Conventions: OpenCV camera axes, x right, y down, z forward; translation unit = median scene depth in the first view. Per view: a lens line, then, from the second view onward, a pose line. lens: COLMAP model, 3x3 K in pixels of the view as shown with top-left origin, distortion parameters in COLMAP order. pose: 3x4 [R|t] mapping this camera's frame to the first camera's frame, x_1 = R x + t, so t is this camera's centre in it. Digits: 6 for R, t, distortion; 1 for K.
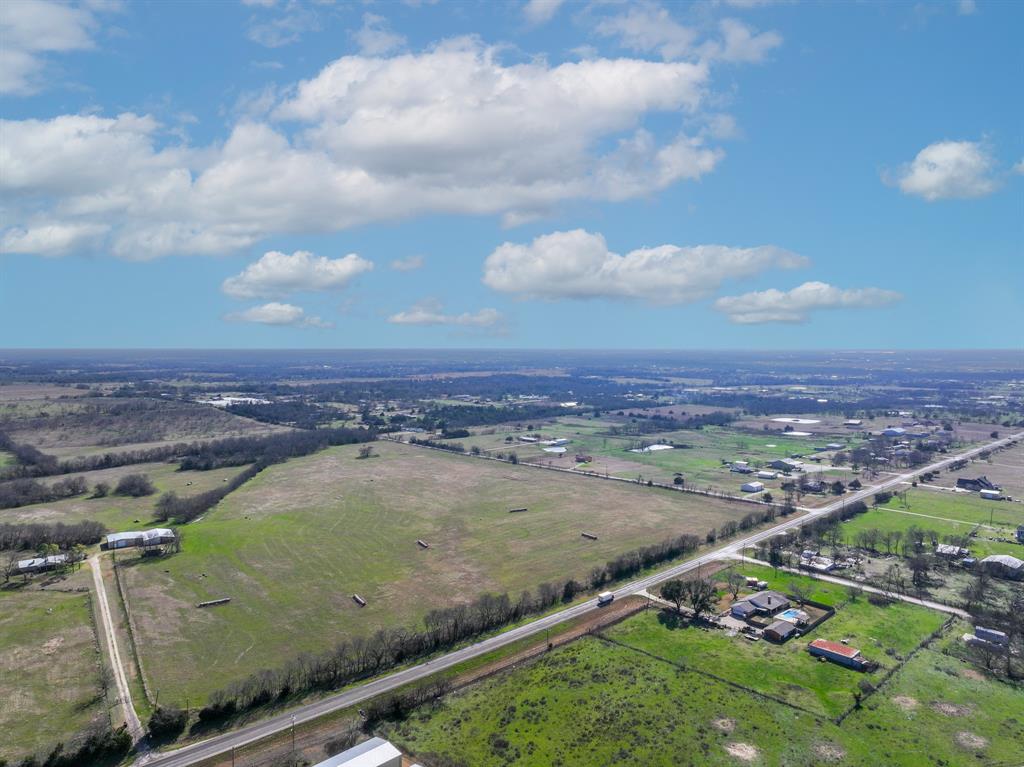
lens RADIAL K [[718.6, 0, 507.7], [0, 718.6, 384.6], [0, 0, 1]] dist [-0.007010, 0.023275]
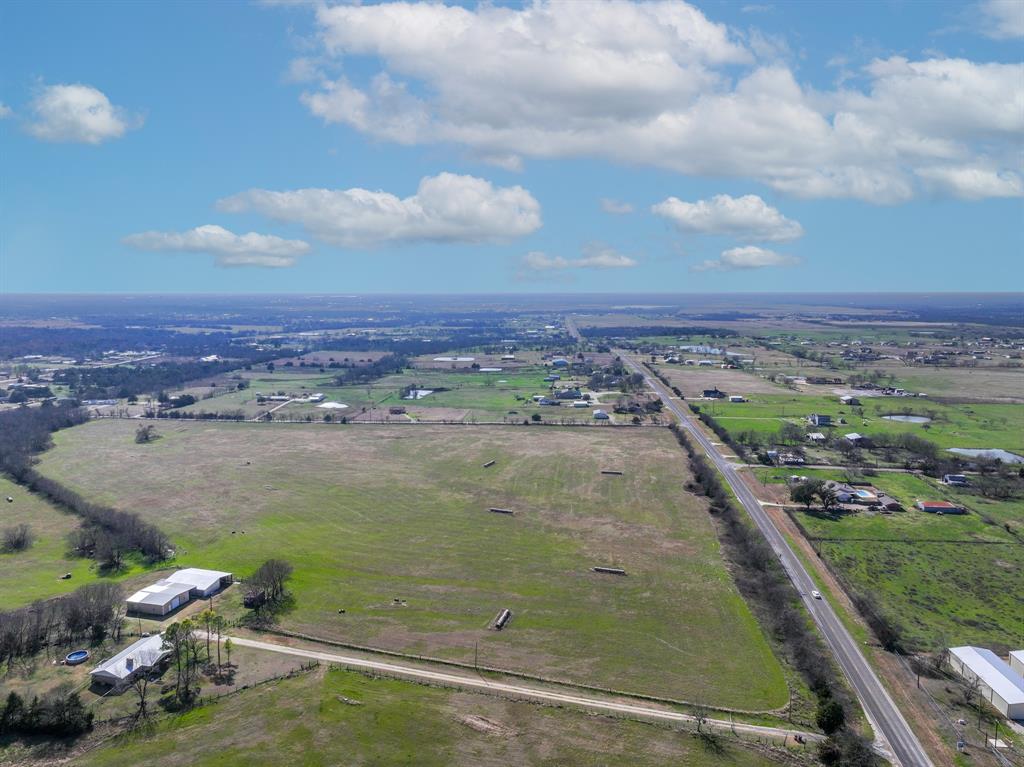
lens RADIAL K [[718.6, 0, 507.7], [0, 718.6, 384.6], [0, 0, 1]] dist [-0.007010, 0.023275]
pose [[0.748361, -0.086549, 0.657621, -0.864185], [0.036570, 0.995326, 0.089378, -0.022202], [-0.662283, -0.042838, 0.748028, 0.400424]]
